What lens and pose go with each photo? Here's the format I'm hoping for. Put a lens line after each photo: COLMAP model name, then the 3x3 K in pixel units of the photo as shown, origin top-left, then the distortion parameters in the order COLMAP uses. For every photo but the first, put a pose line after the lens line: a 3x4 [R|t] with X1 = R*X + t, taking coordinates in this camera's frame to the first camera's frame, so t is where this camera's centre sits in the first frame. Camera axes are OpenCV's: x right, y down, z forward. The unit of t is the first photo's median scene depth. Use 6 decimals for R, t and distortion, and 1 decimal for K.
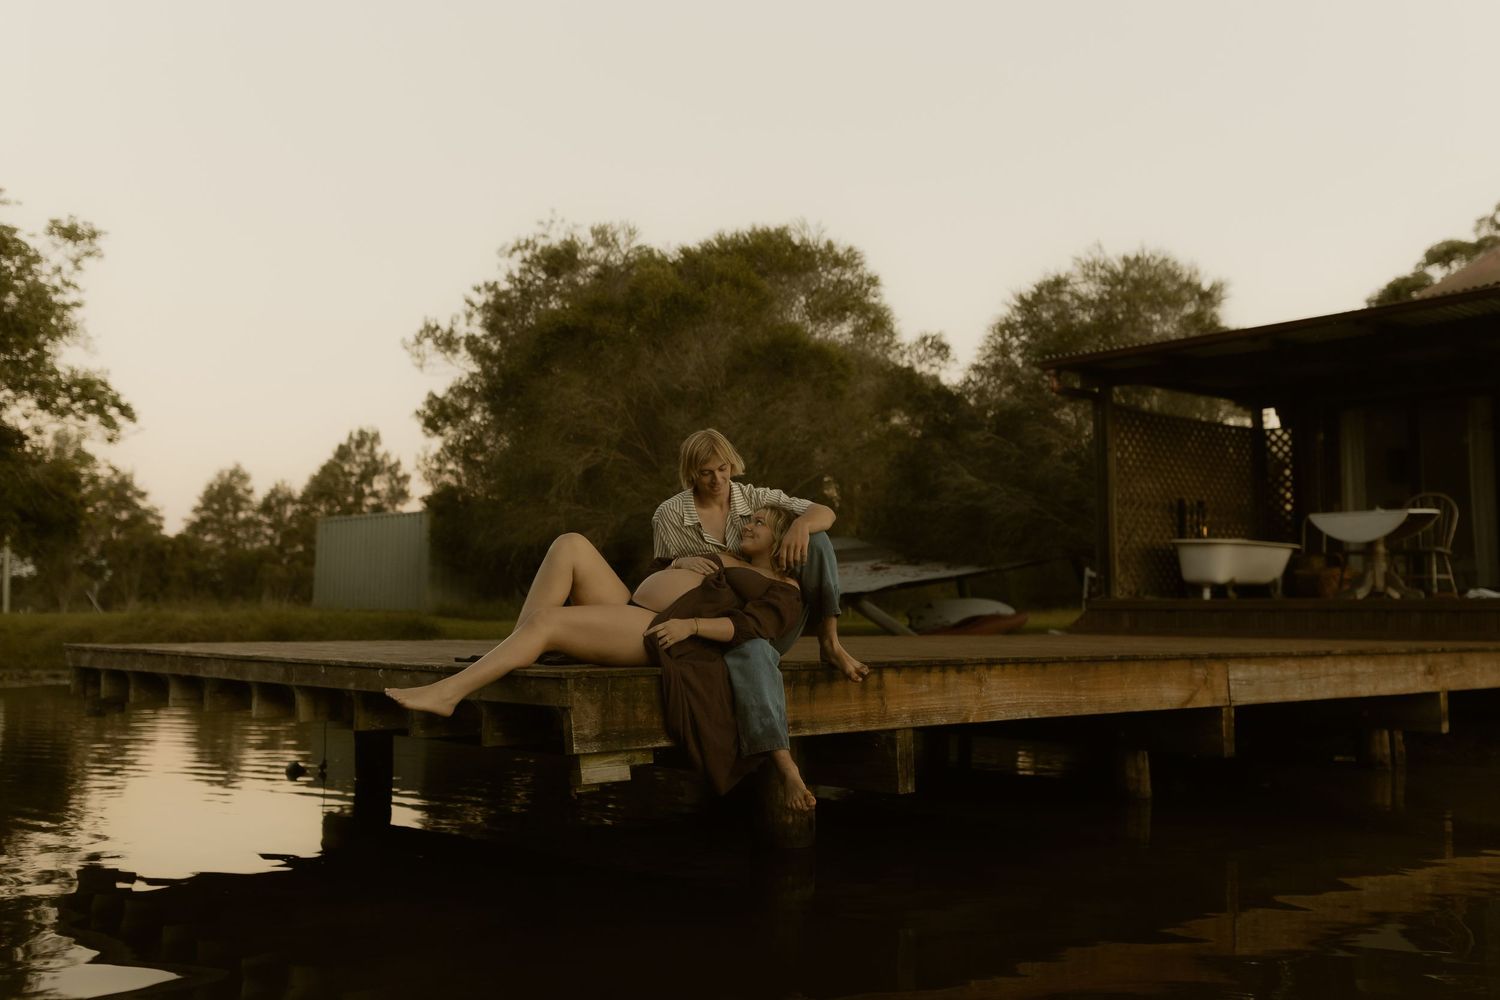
lens RADIAL K [[1518.0, 0, 731.1], [0, 1518.0, 495.9], [0, 0, 1]] dist [0.006662, -0.005445]
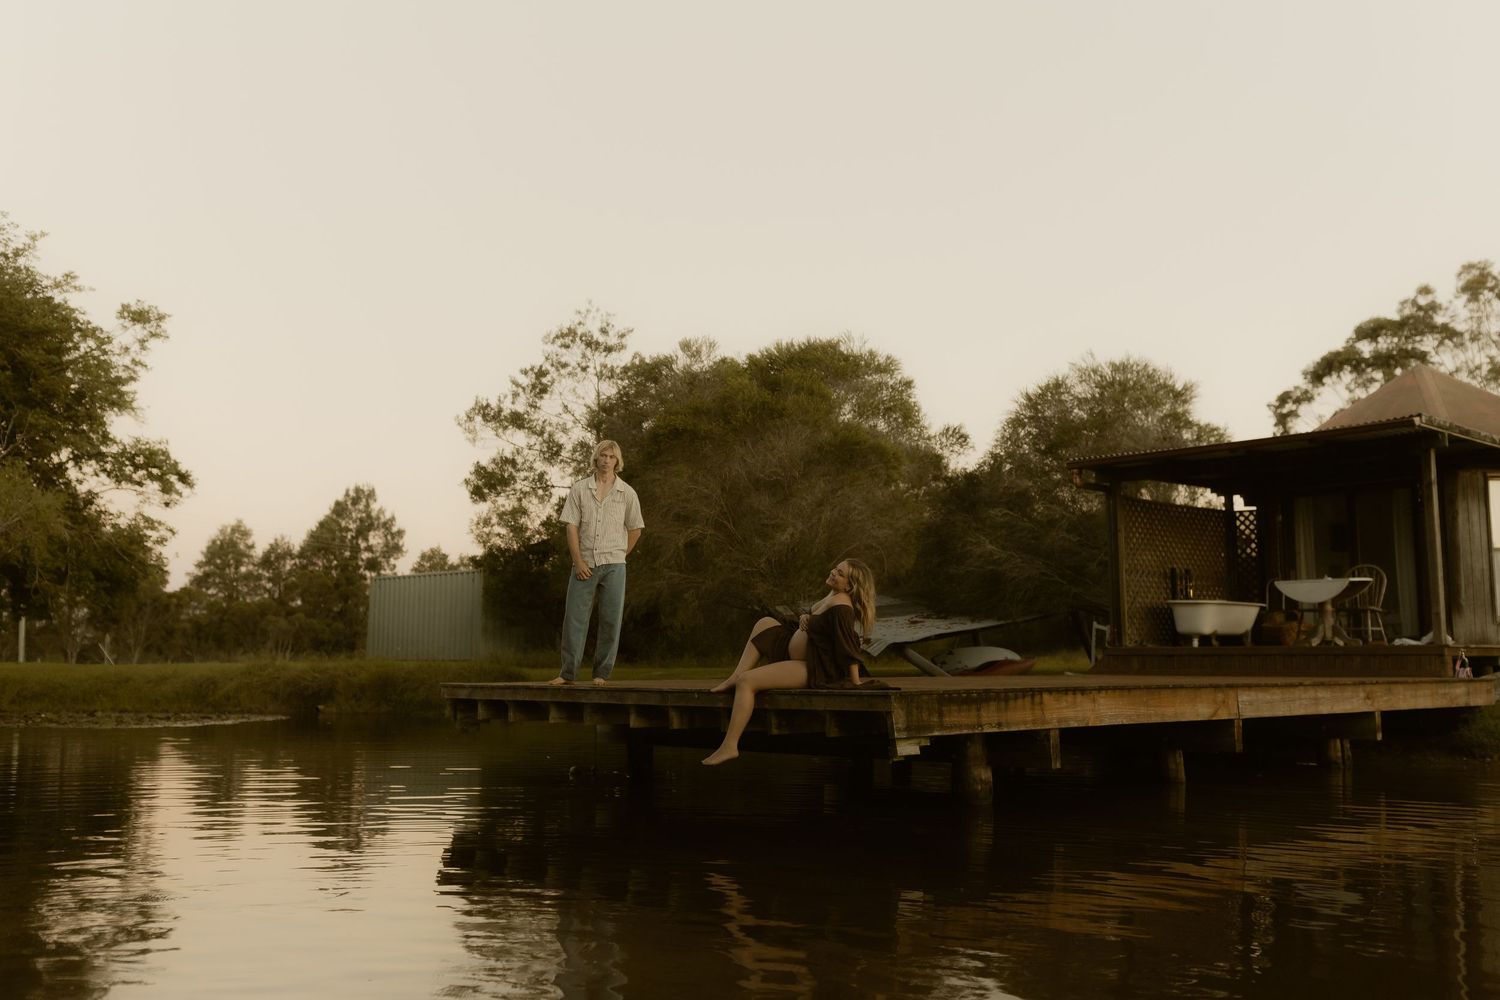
lens RADIAL K [[1464.9, 0, 750.0], [0, 1464.9, 500.0], [0, 0, 1]] dist [0.009454, -0.001783]
pose [[0.999347, -0.001985, 0.036087, -0.074321], [0.003144, 0.999480, -0.032081, -0.012027], [-0.036005, 0.032174, 0.998834, -0.158321]]
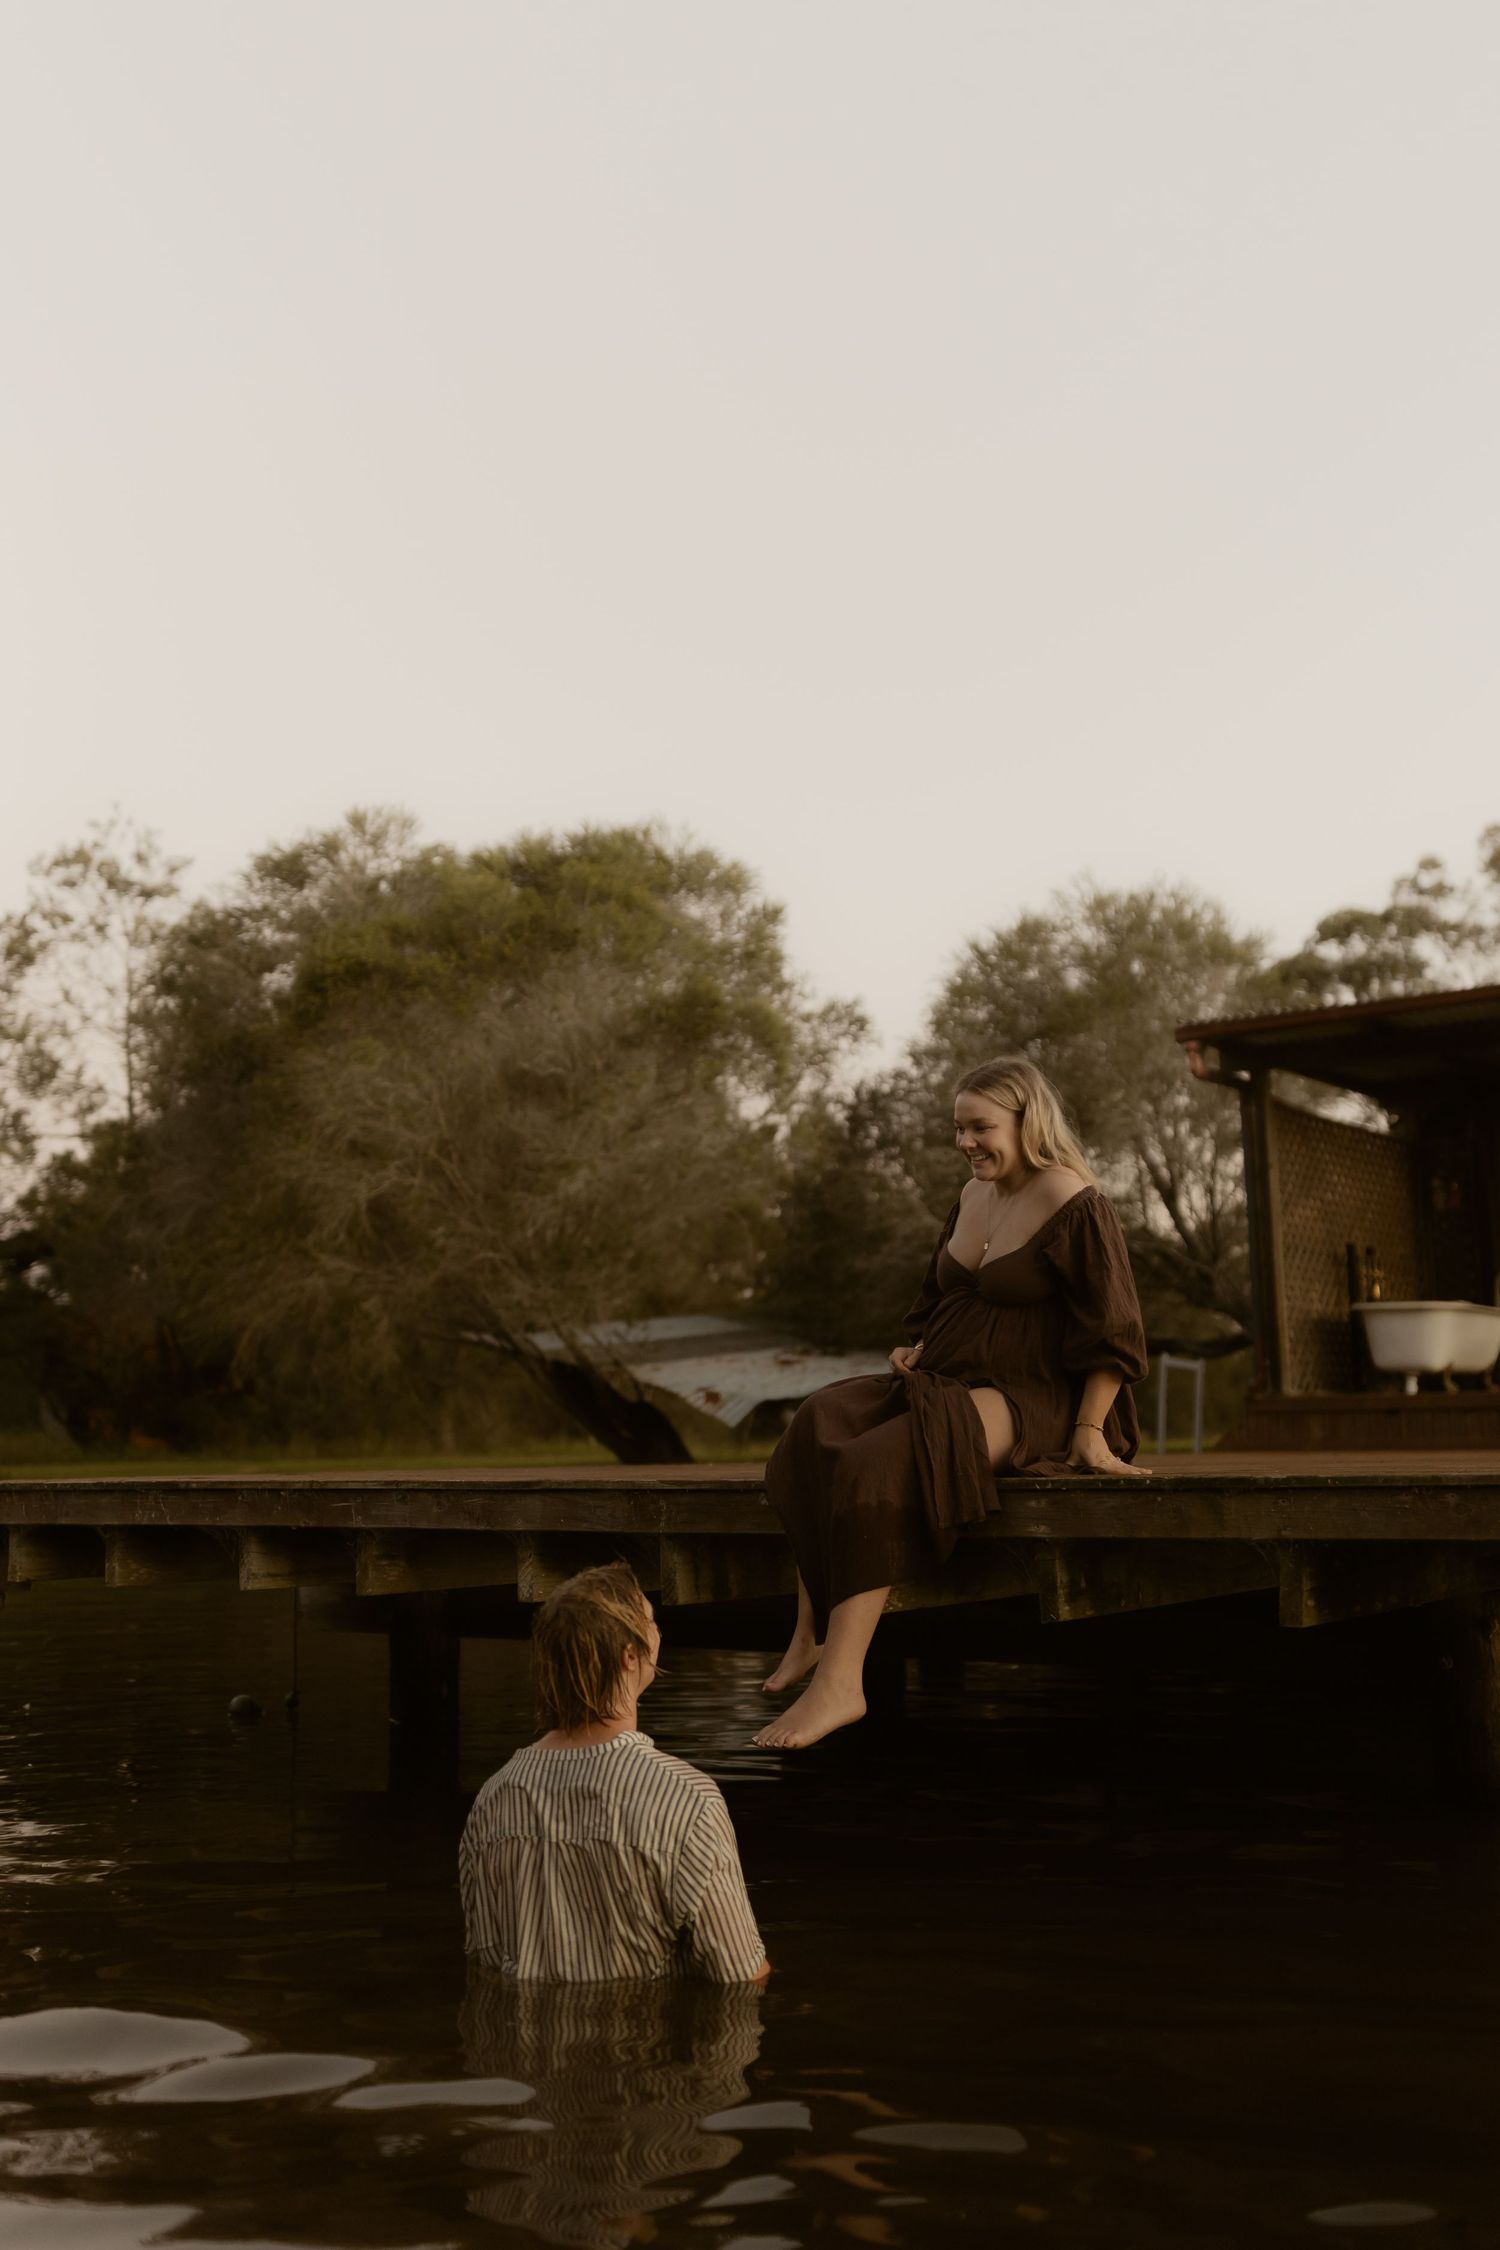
lens RADIAL K [[2285.8, 0, 751.9], [0, 2285.8, 1099.5], [0, 0, 1]] dist [0.004137, -0.002289]
pose [[0.976073, 0.014757, 0.216942, -0.124190], [0.001691, 0.997149, -0.075440, 0.009965], [-0.217437, 0.074002, 0.973265, 0.060792]]
